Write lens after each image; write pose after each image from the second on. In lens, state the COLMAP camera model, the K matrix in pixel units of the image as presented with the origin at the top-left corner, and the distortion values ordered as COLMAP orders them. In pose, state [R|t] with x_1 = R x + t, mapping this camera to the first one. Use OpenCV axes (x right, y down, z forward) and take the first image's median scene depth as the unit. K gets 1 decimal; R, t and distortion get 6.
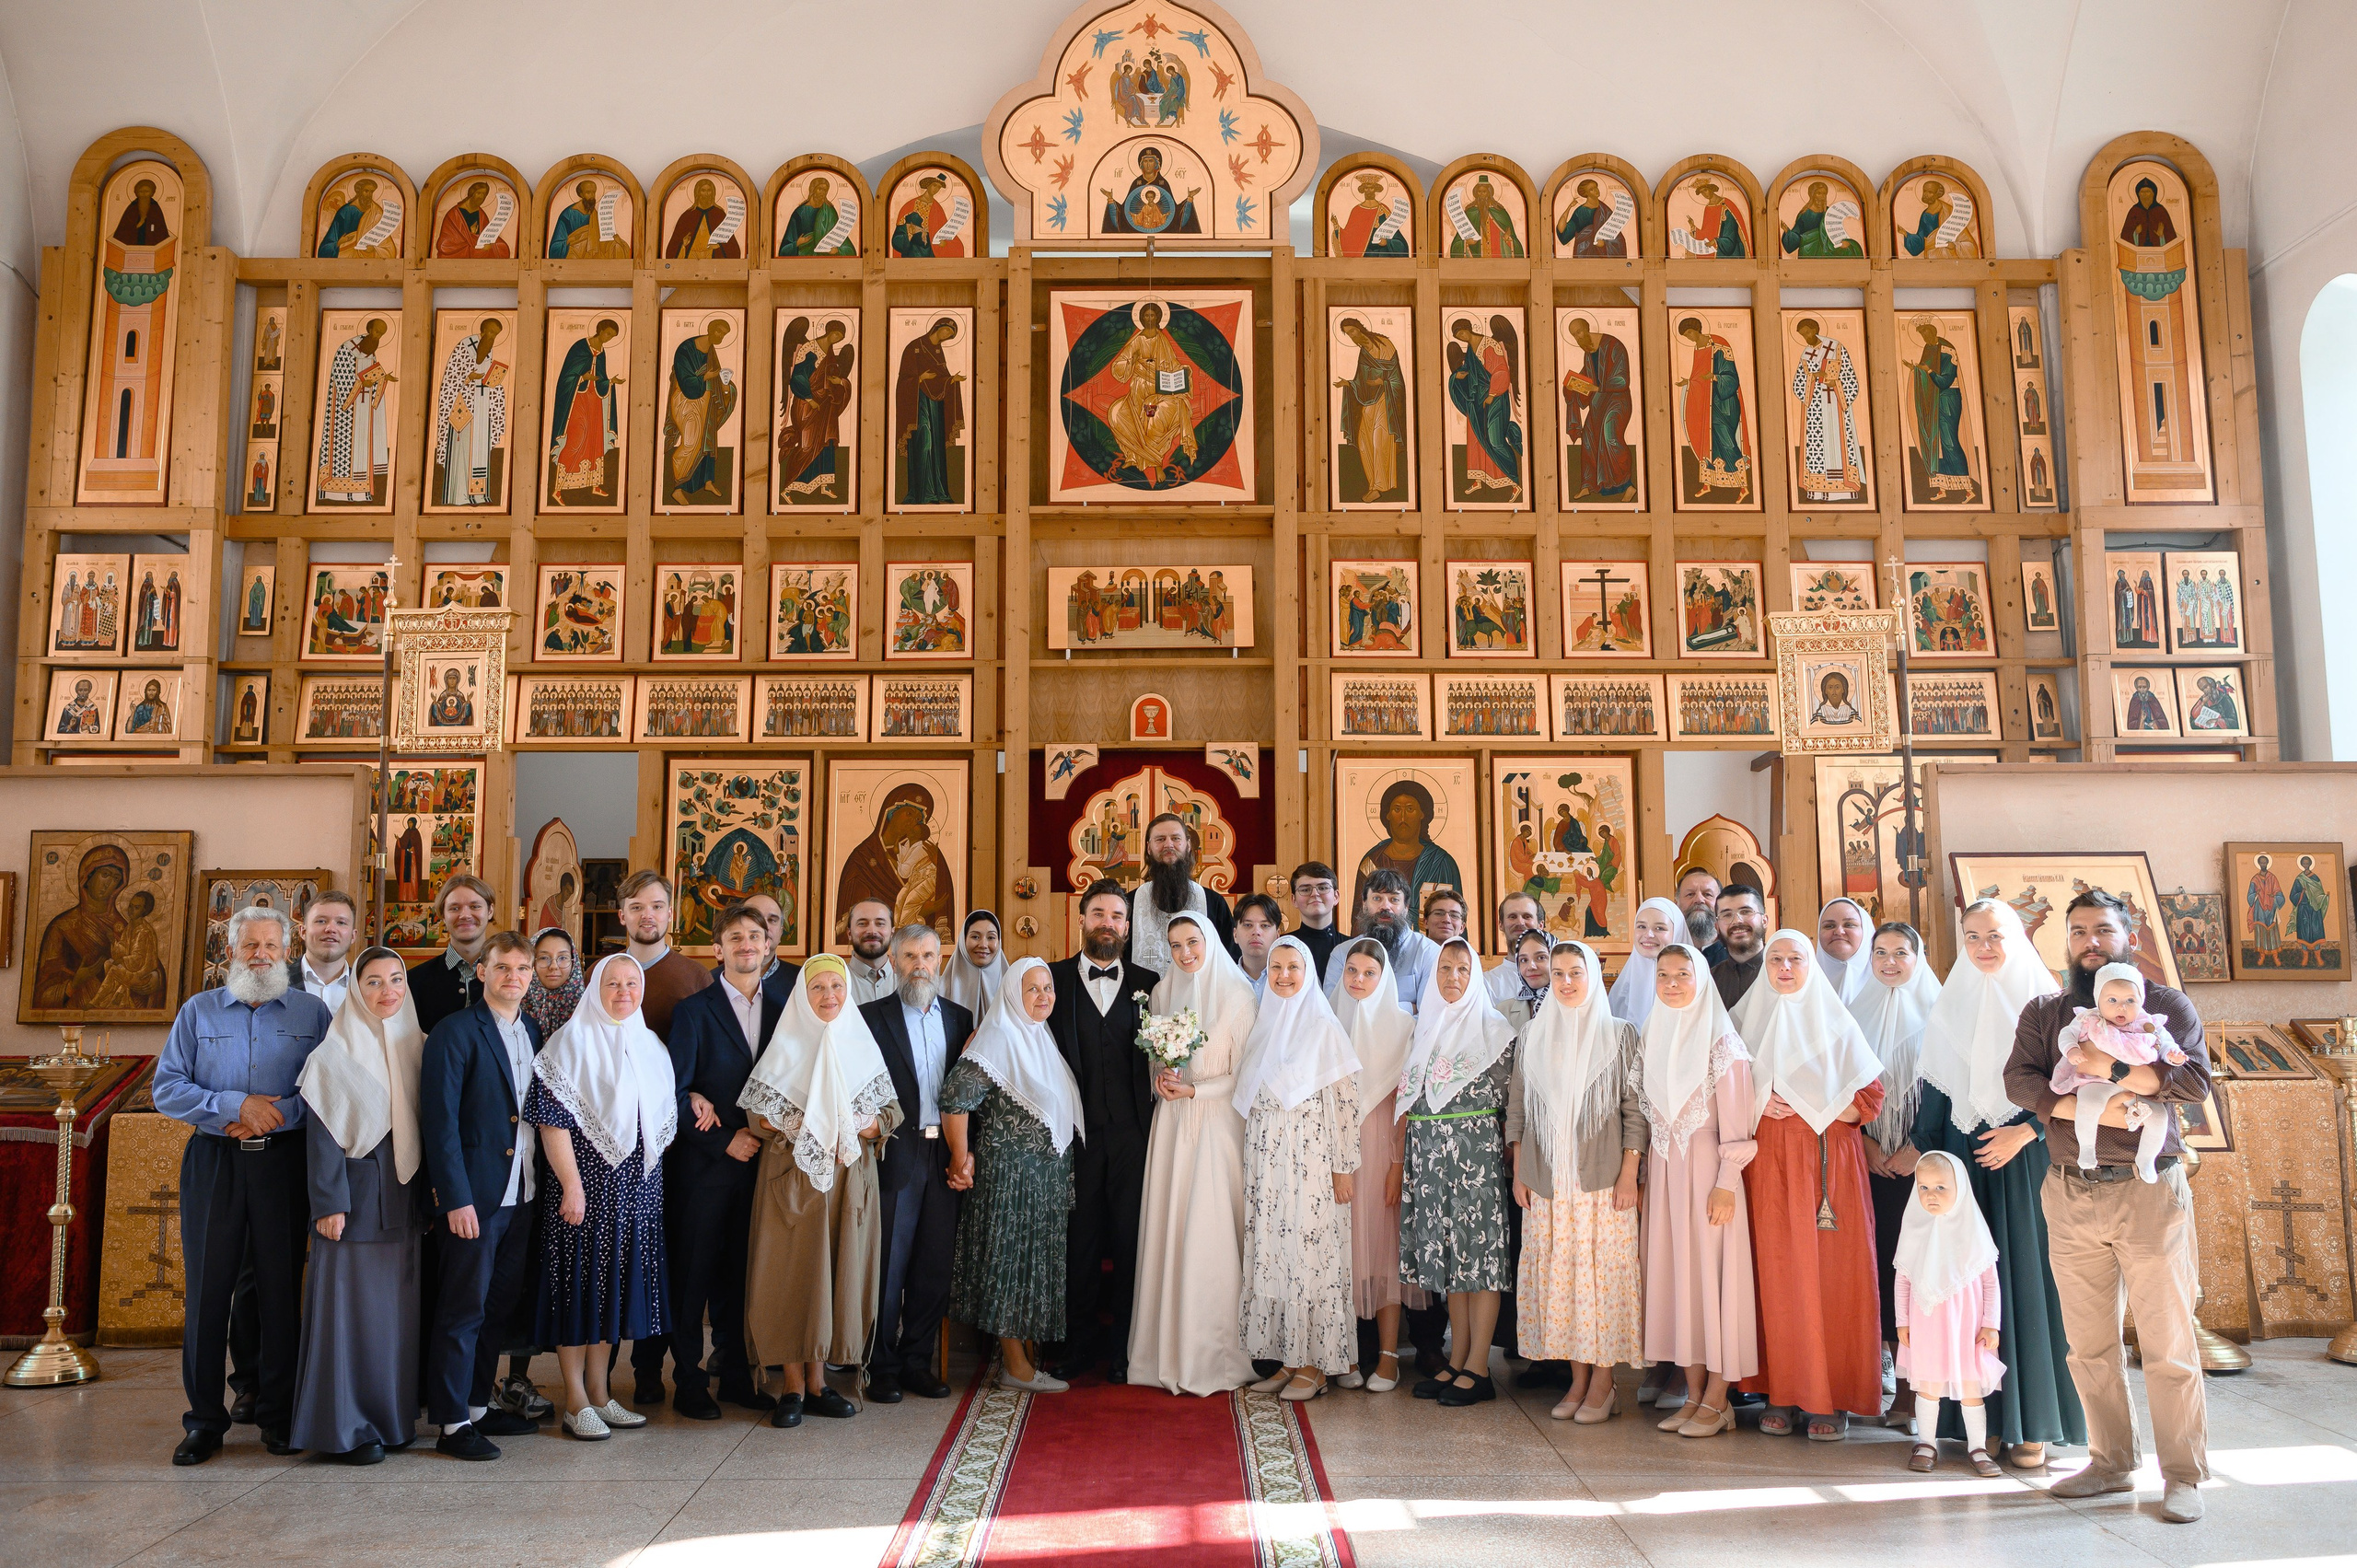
lens RADIAL K [[1916.1, 0, 1178.5], [0, 1916.1, 784.0], [0, 0, 1]] dist [0.002545, -0.005693]
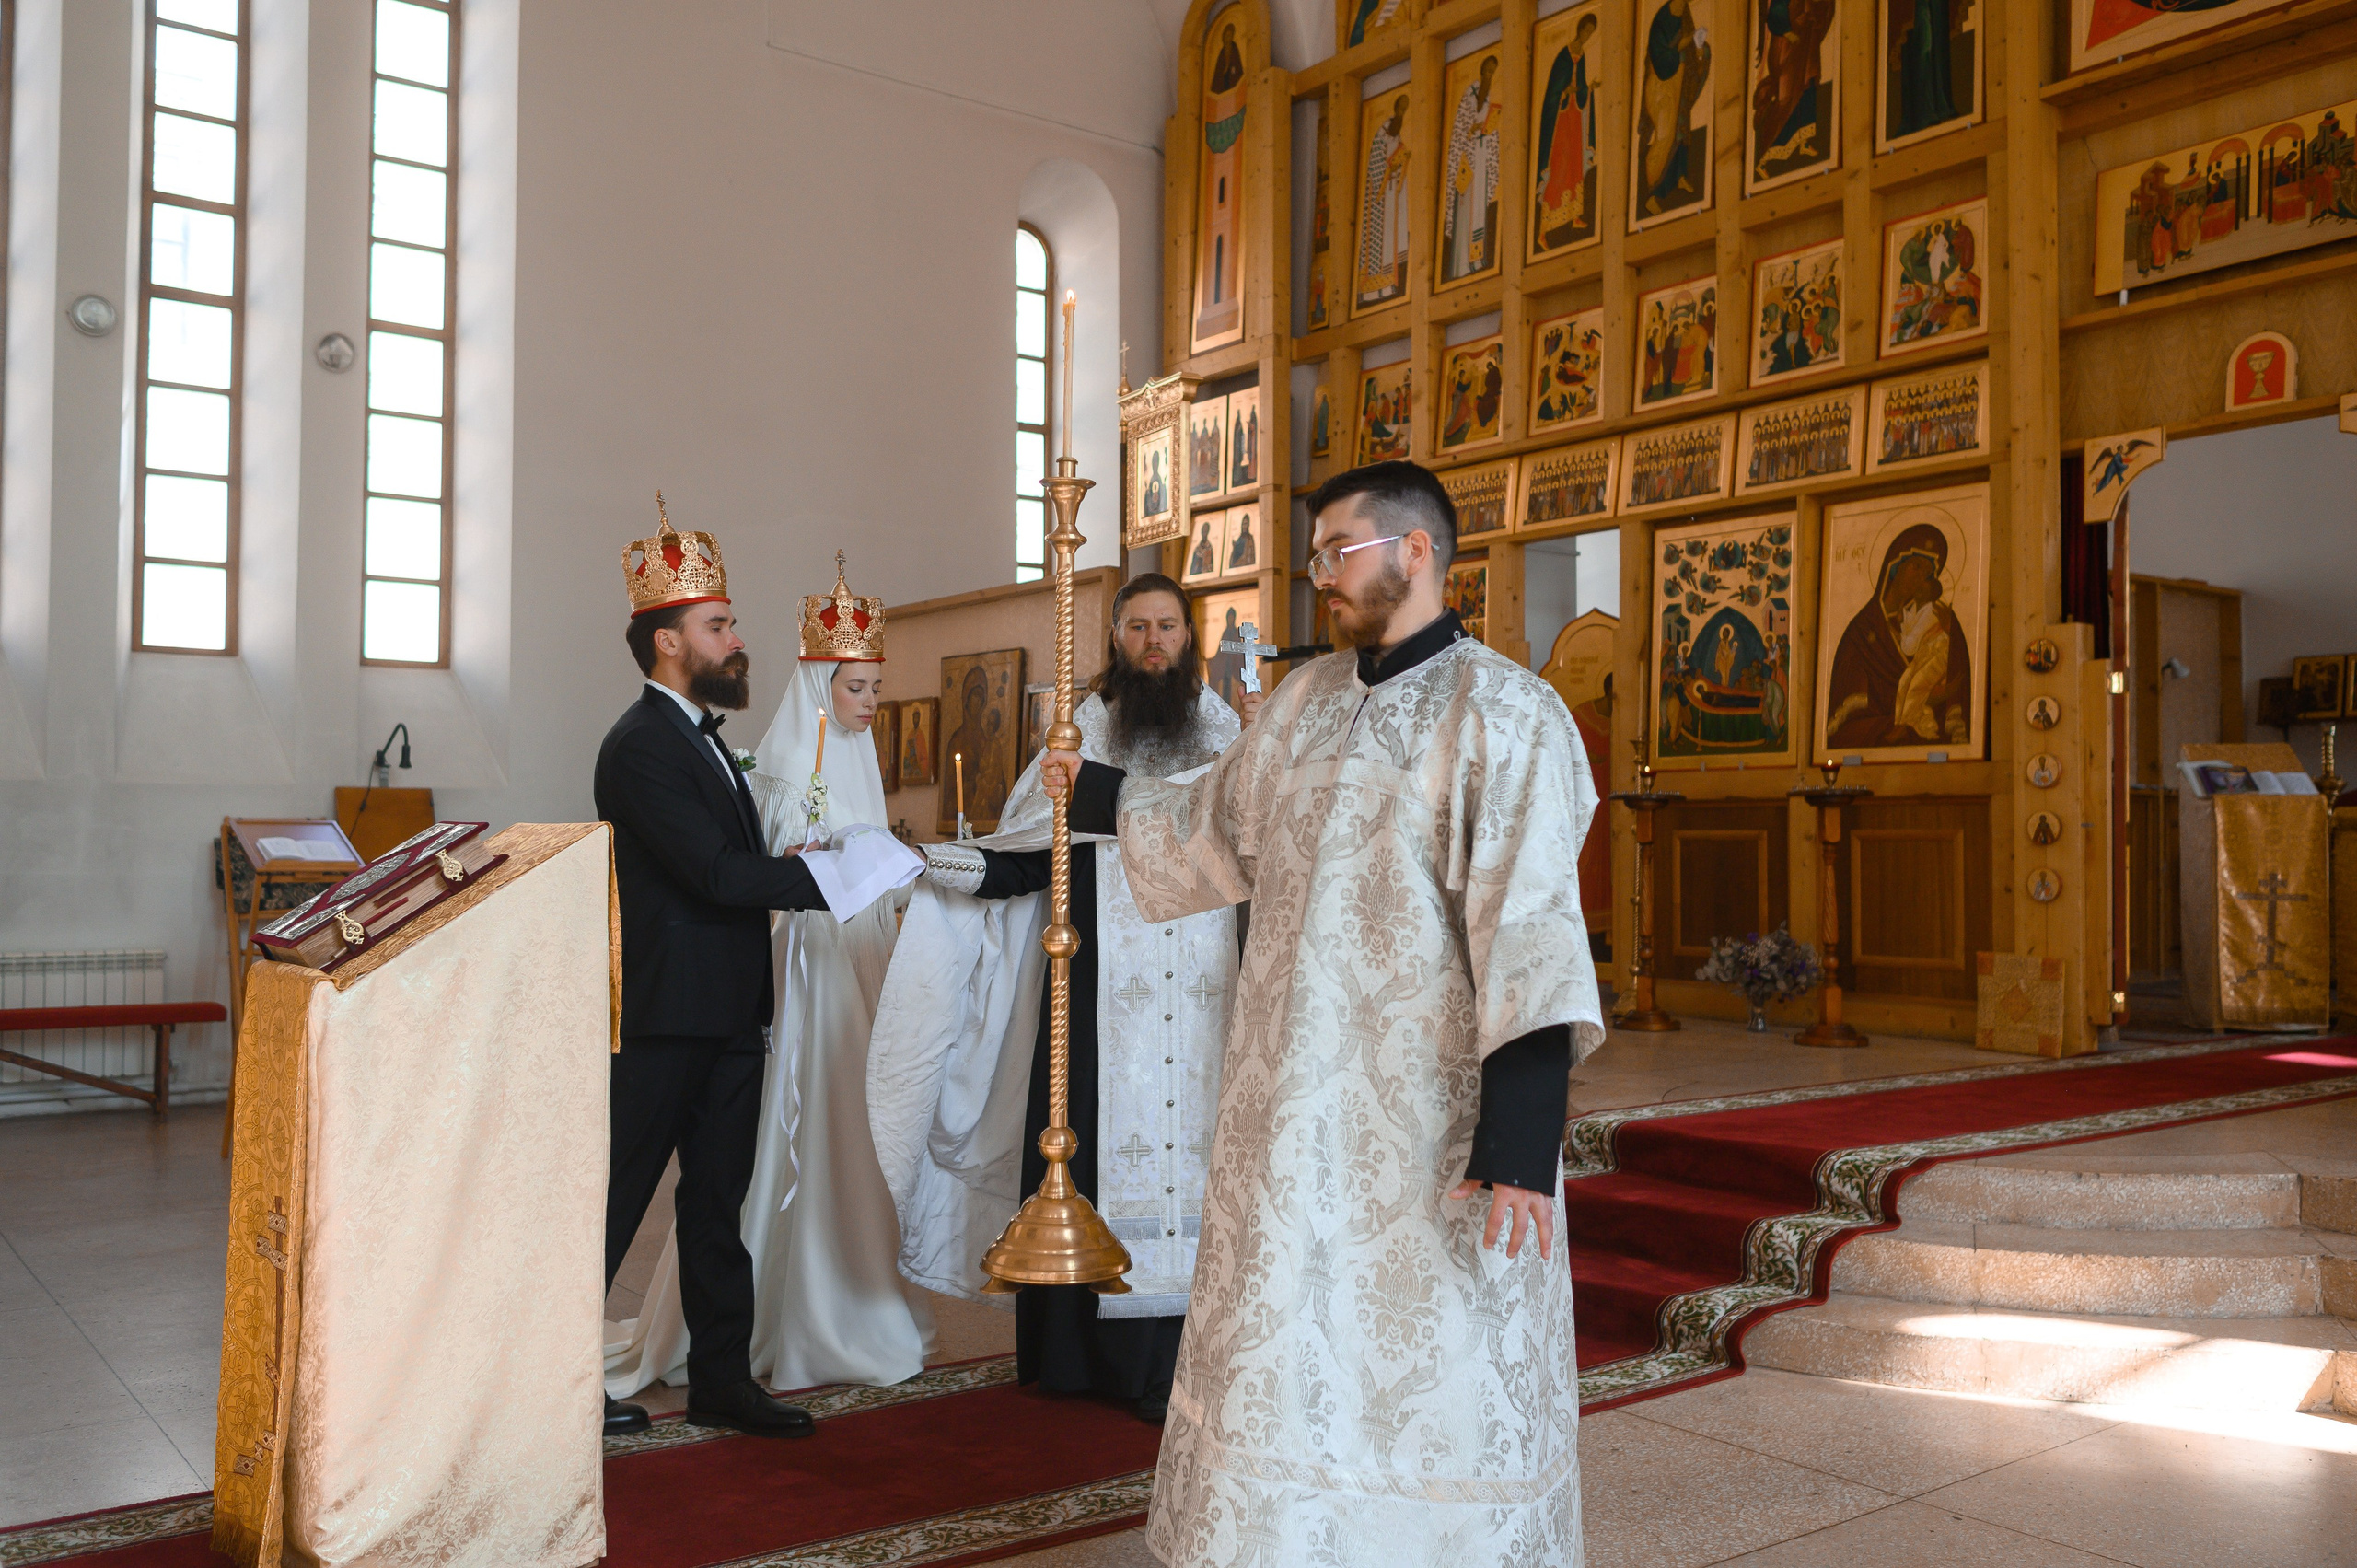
lens RADIAL K [[2000.2, 0, 1178.5], [0, 2000.2, 784.0], [0, 0, 1]] dist [0.000922, -0.007031]
pose [[0.589843, -0.018414, -0.807308, 0.299439], [0.074798, 0.996688, 0.031917, 0.051789], [0.804046, -0.079211, 0.589267, 0.320730]]
